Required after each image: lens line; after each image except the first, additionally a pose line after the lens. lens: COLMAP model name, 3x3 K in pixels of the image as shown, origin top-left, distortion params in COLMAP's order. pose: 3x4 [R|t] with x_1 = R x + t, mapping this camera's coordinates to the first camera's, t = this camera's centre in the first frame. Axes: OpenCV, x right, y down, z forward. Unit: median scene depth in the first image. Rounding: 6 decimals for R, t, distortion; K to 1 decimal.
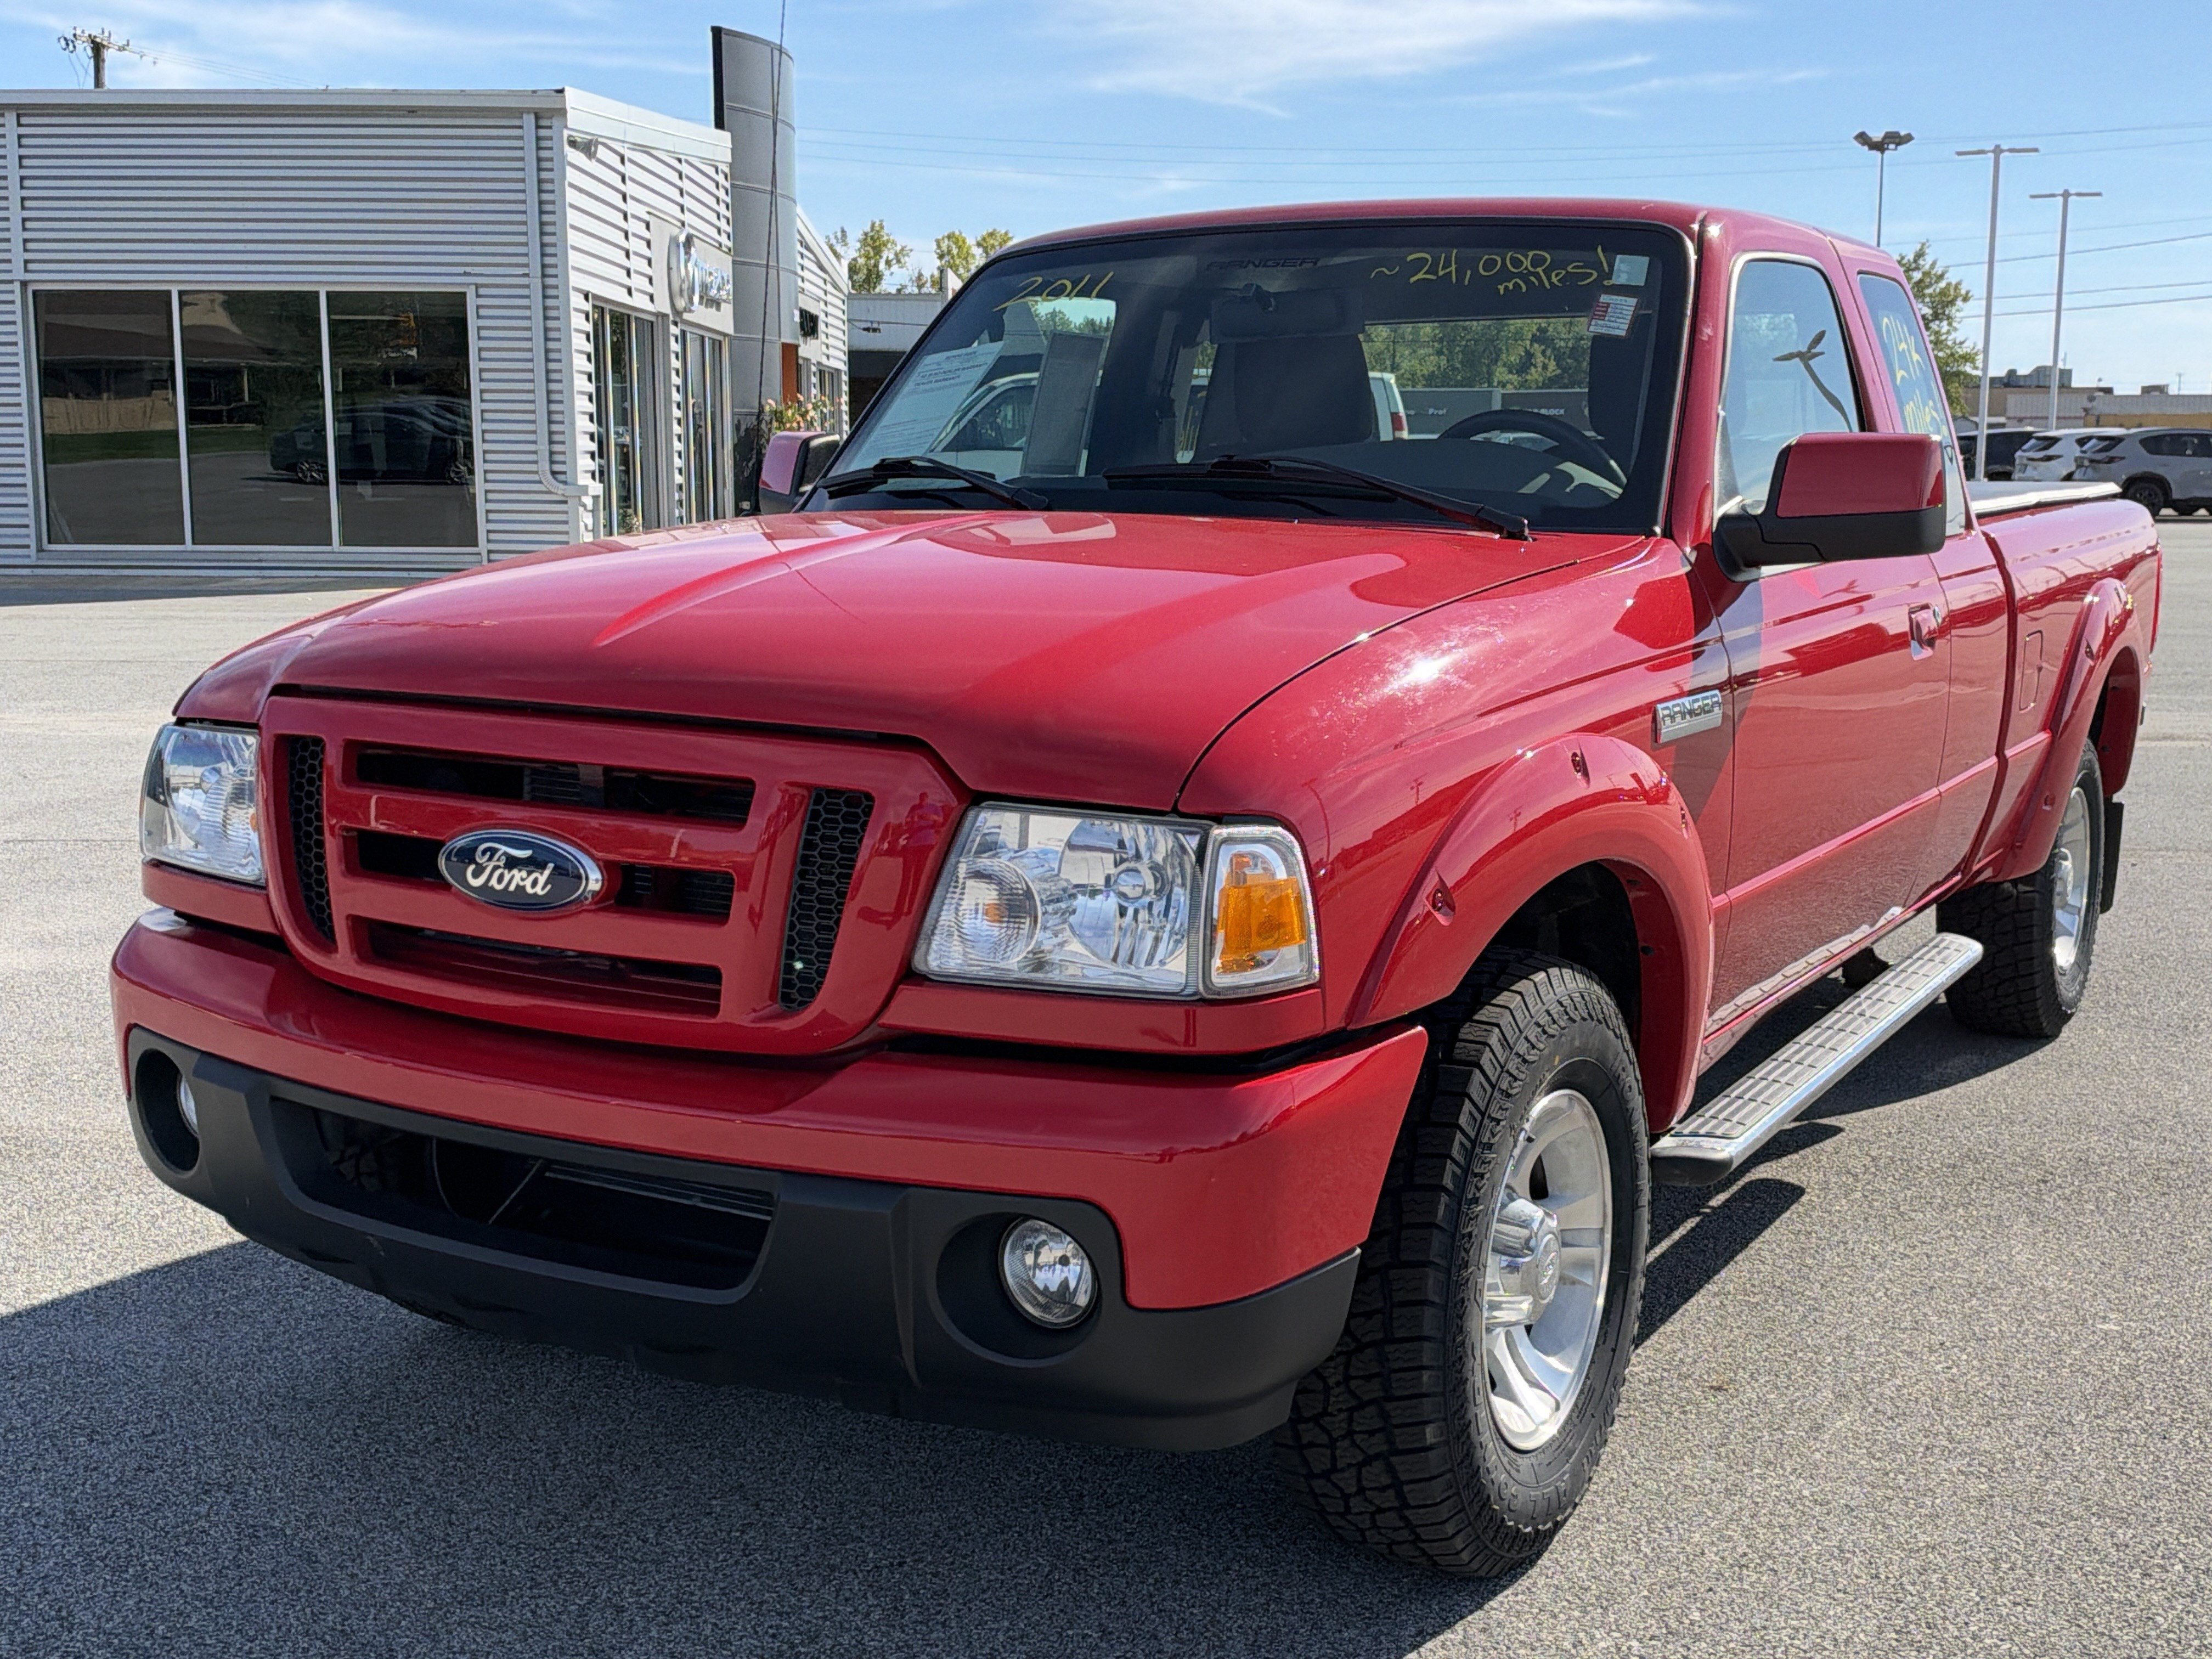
lens RADIAL K [[2503.3, 0, 1106.0], [0, 2503.3, 829.5], [0, 0, 1]] dist [0.203330, -0.518439]
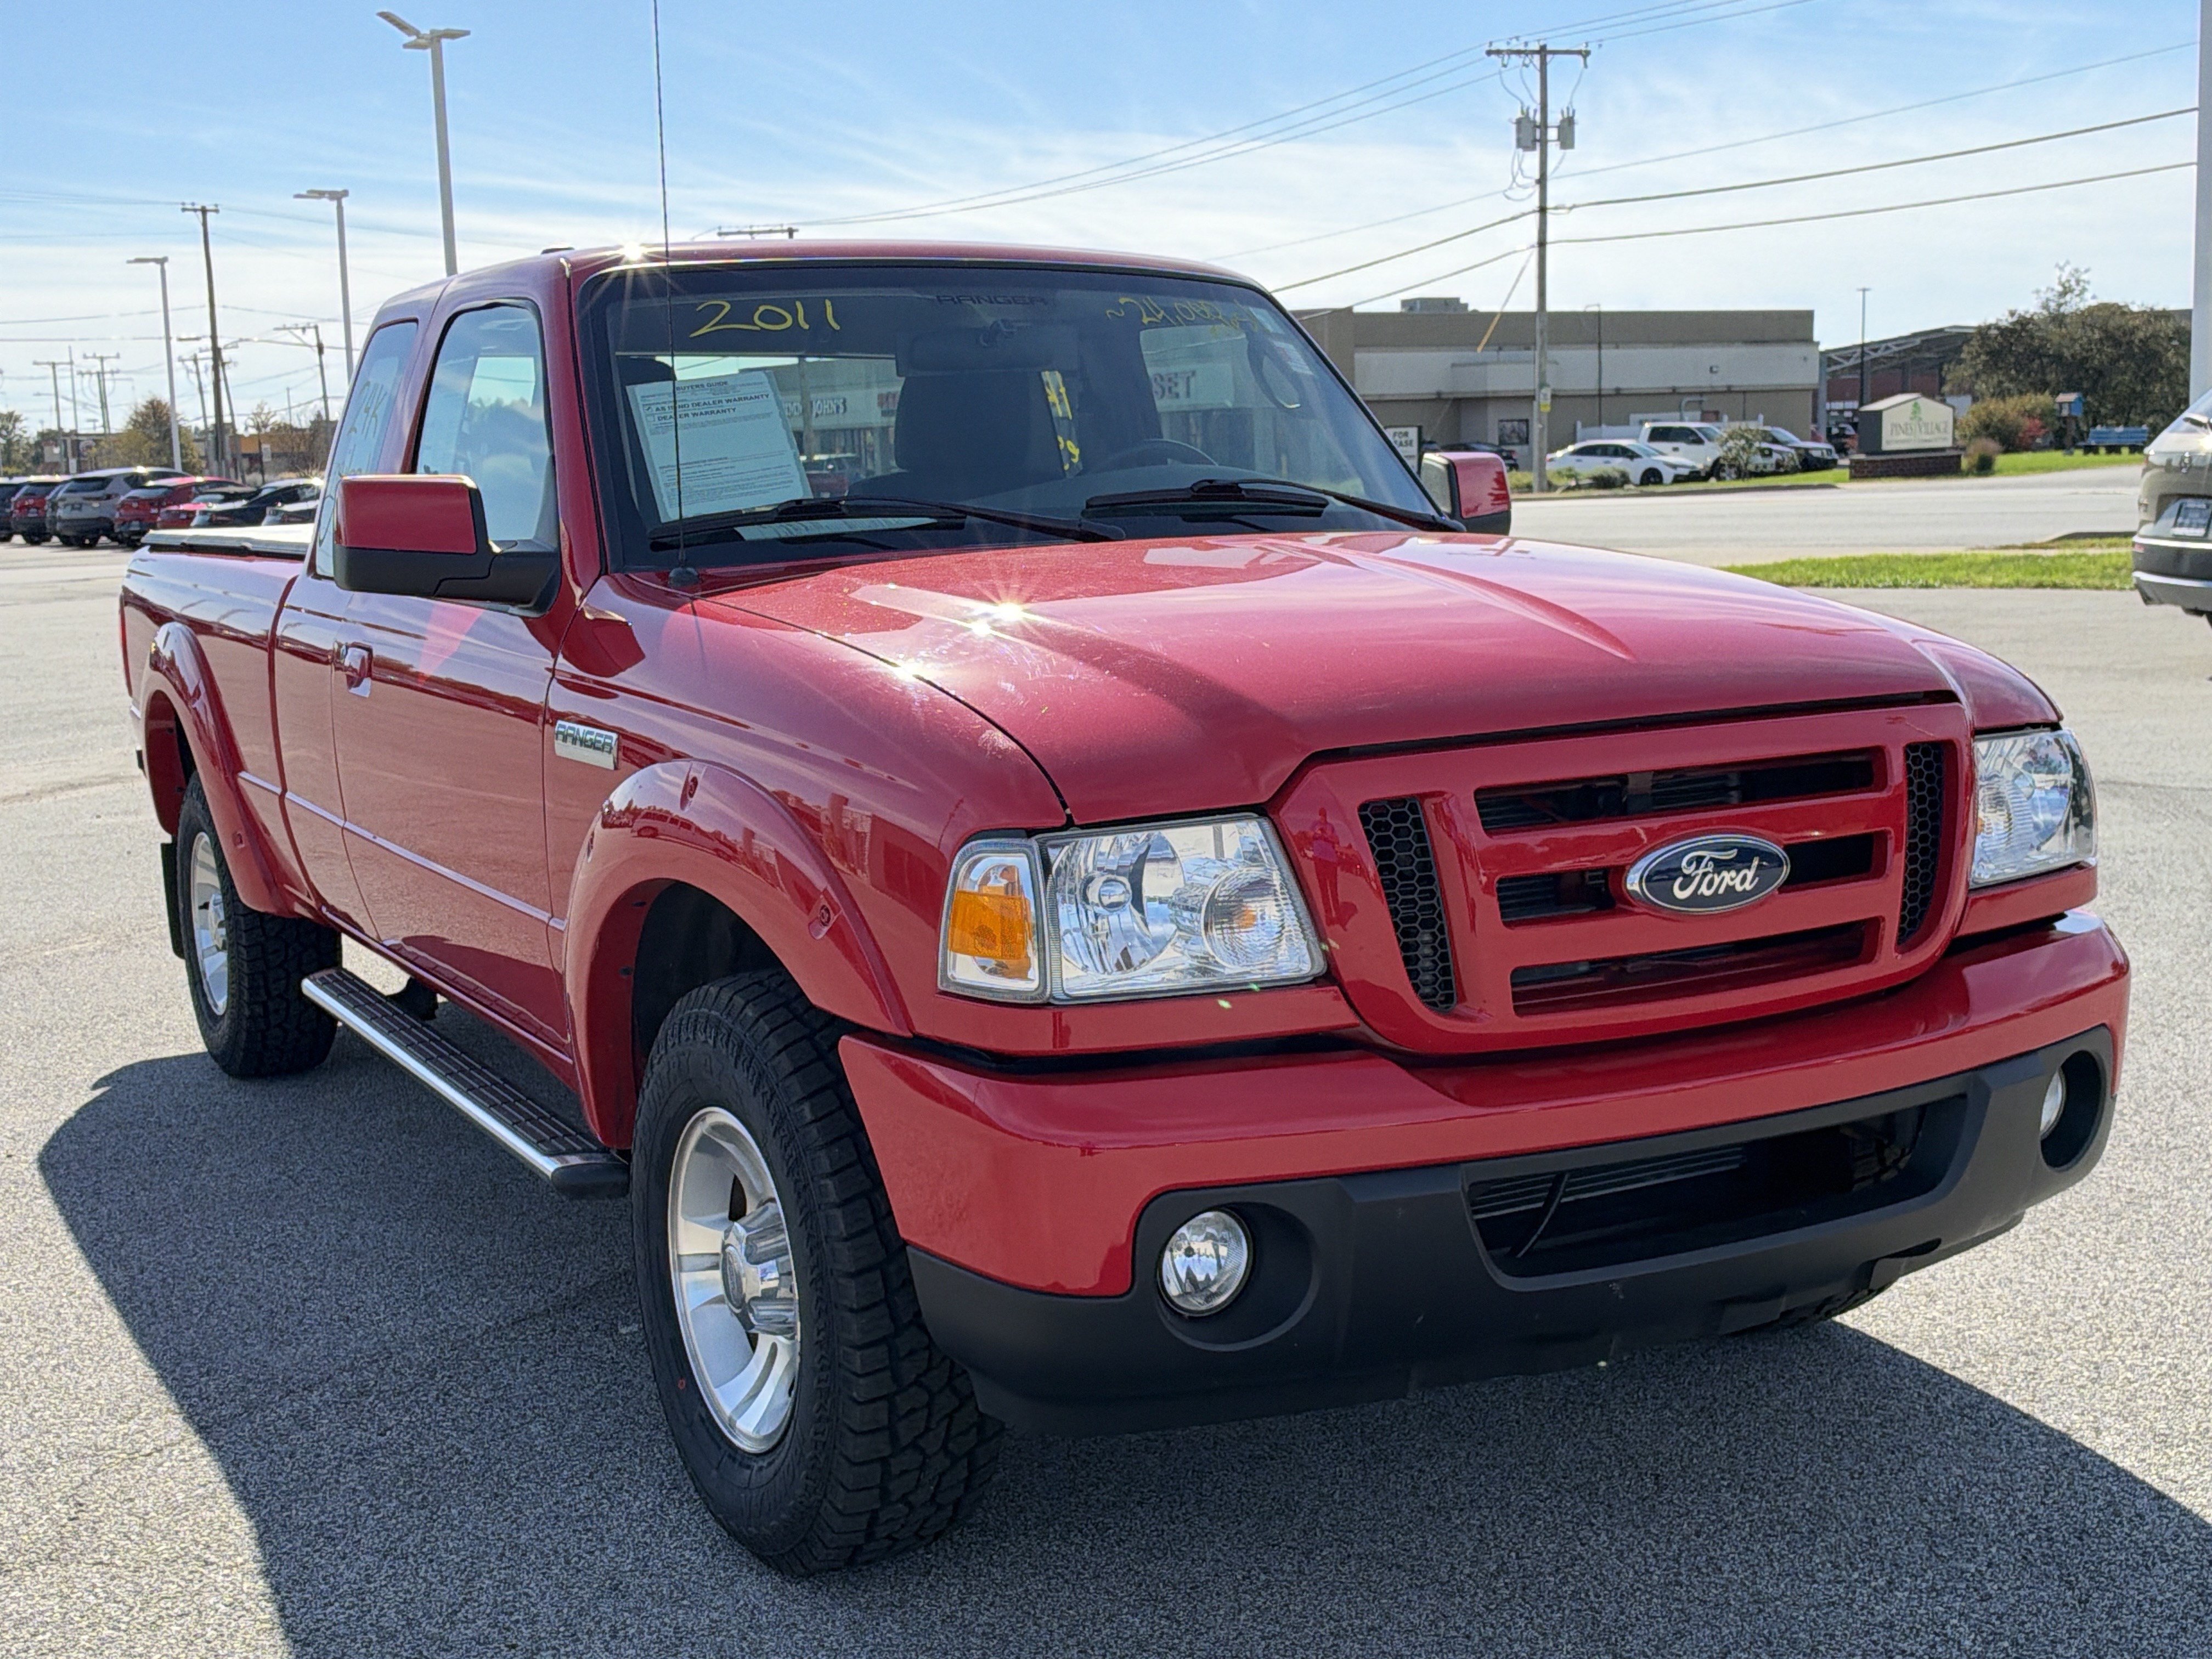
lens RADIAL K [[2529.4, 0, 1106.0], [0, 2529.4, 829.5], [0, 0, 1]] dist [0.259828, -0.578409]
pose [[0.493741, -0.144331, 0.857548, -1.234748], [0.163557, 0.983944, 0.071436, -0.115404], [-0.854089, 0.104987, 0.509420, 0.670475]]
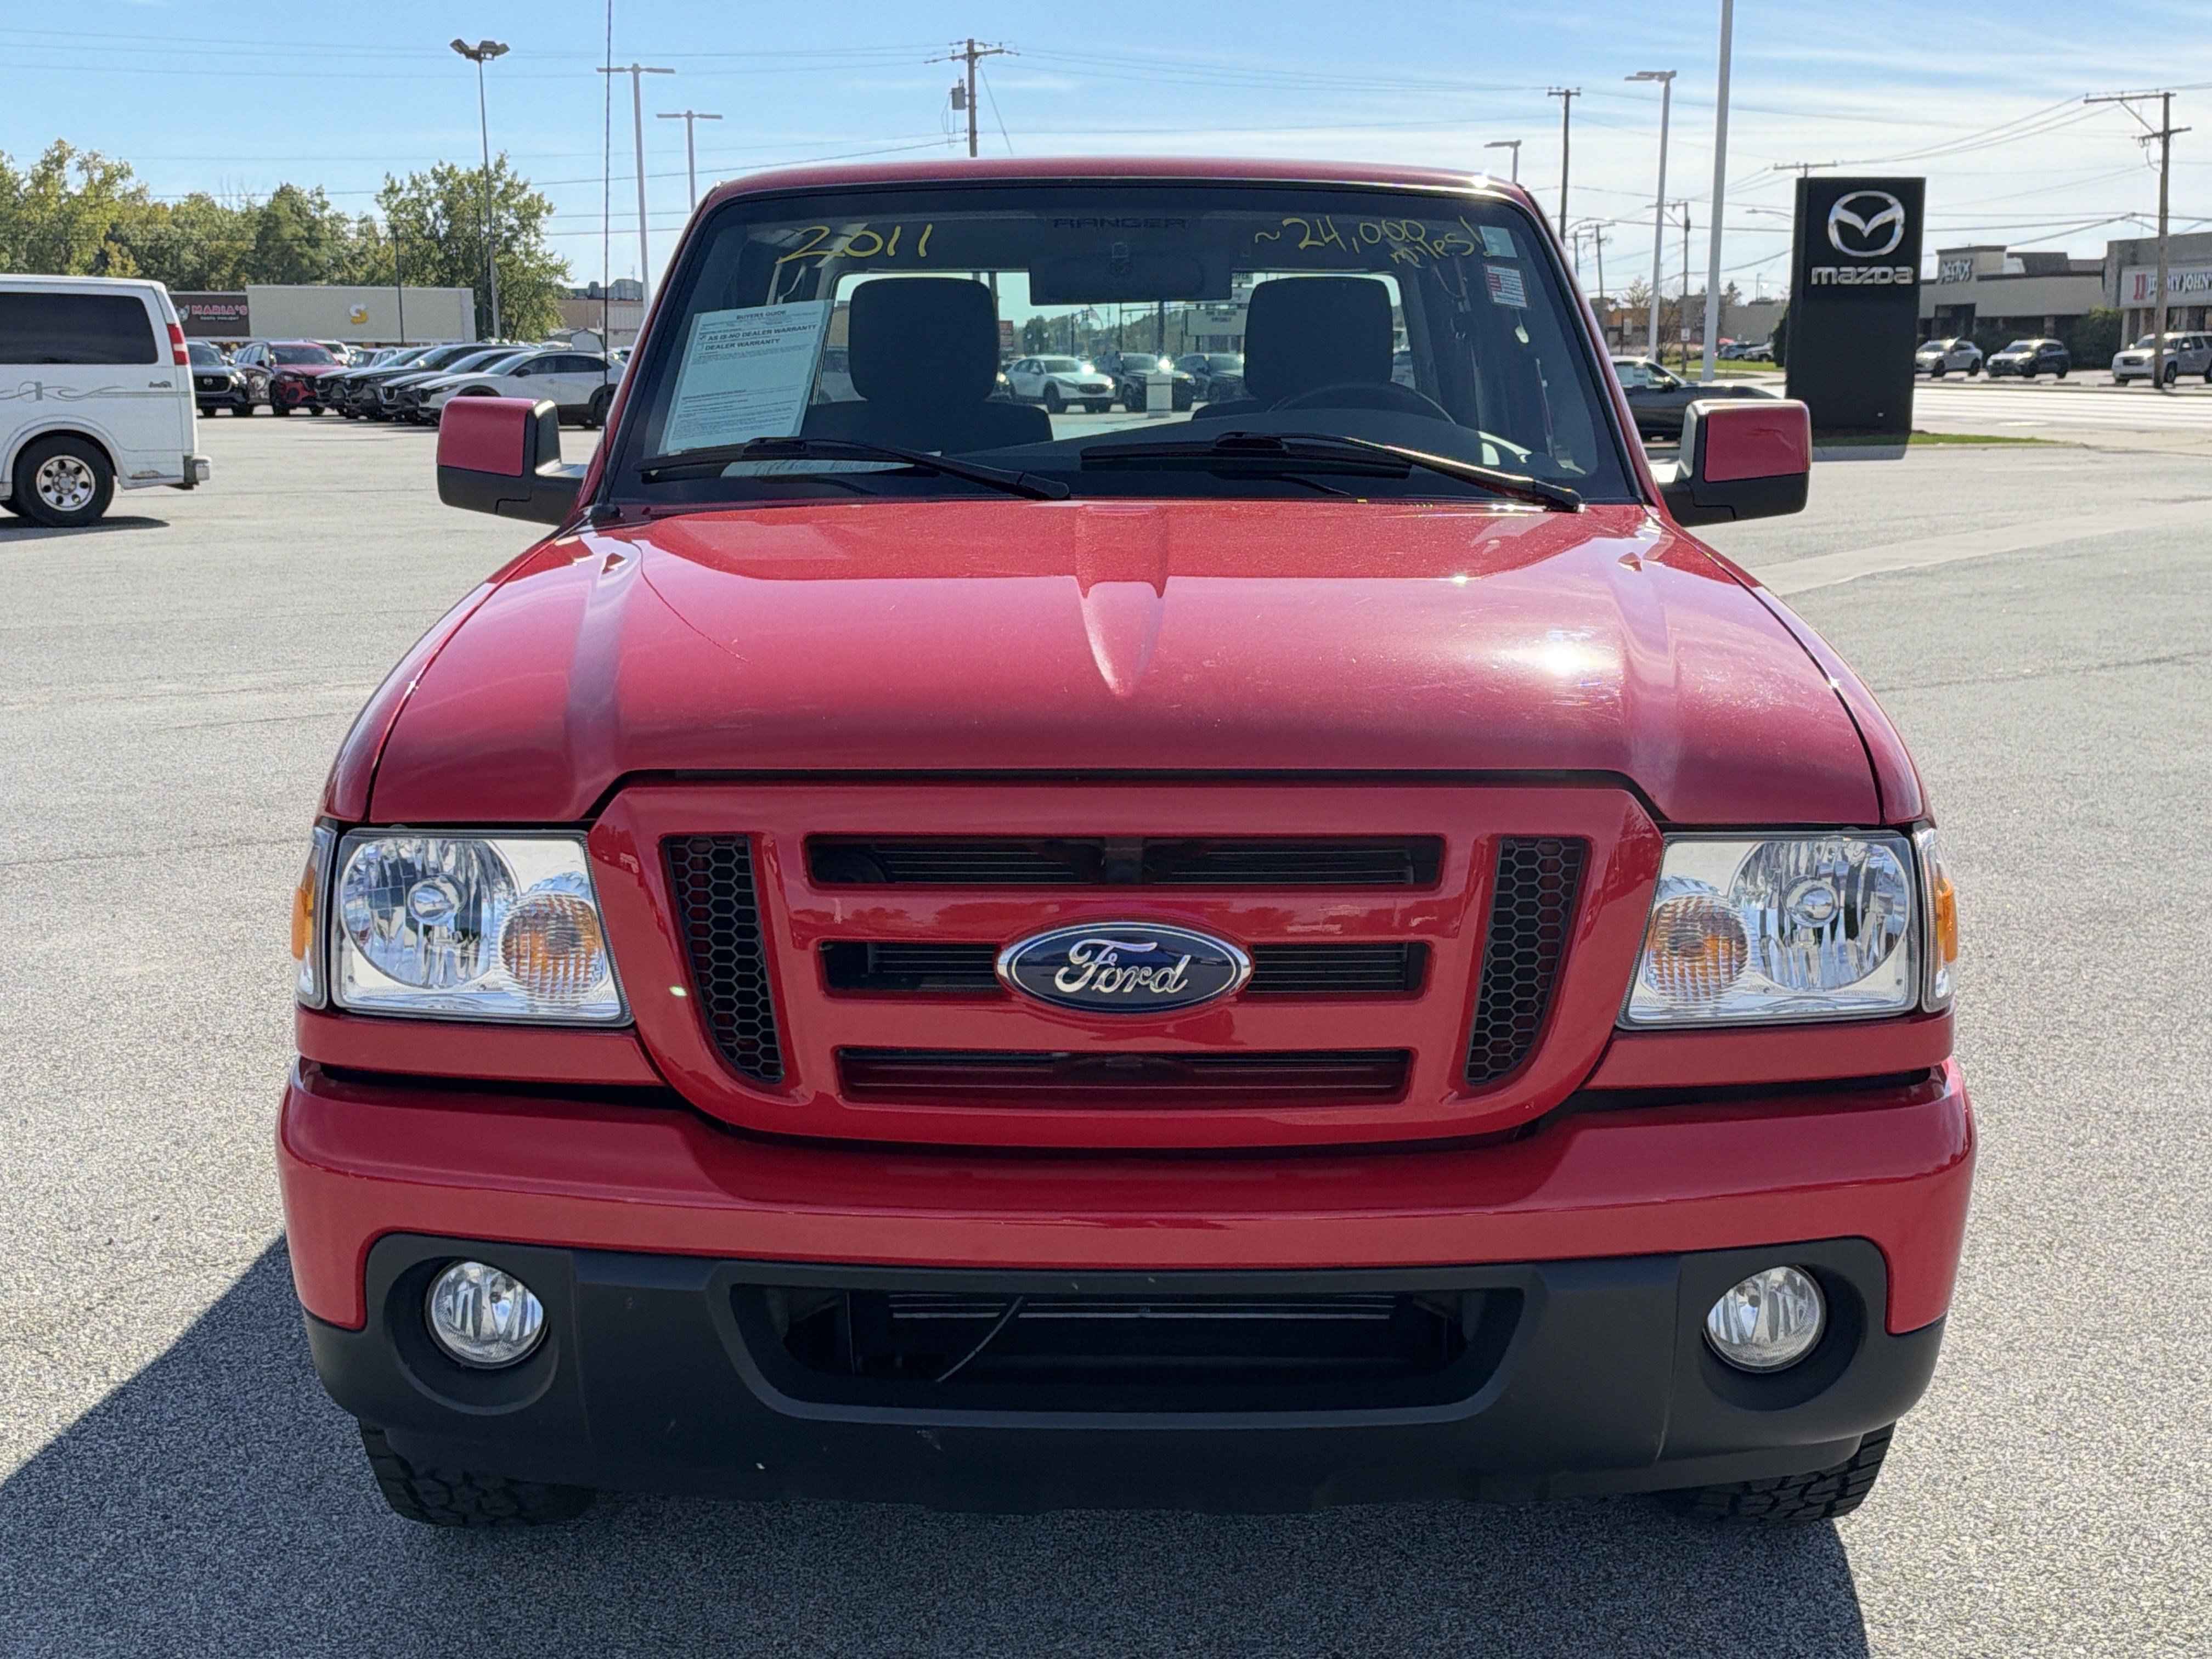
lens RADIAL K [[2503.3, 0, 1106.0], [0, 2503.3, 829.5], [0, 0, 1]] dist [0.203330, -0.518439]
pose [[0.854588, -0.099669, 0.509653, -0.655695], [0.081442, 0.994988, 0.058021, -0.078576], [-0.512881, -0.008077, 0.858421, 0.278847]]
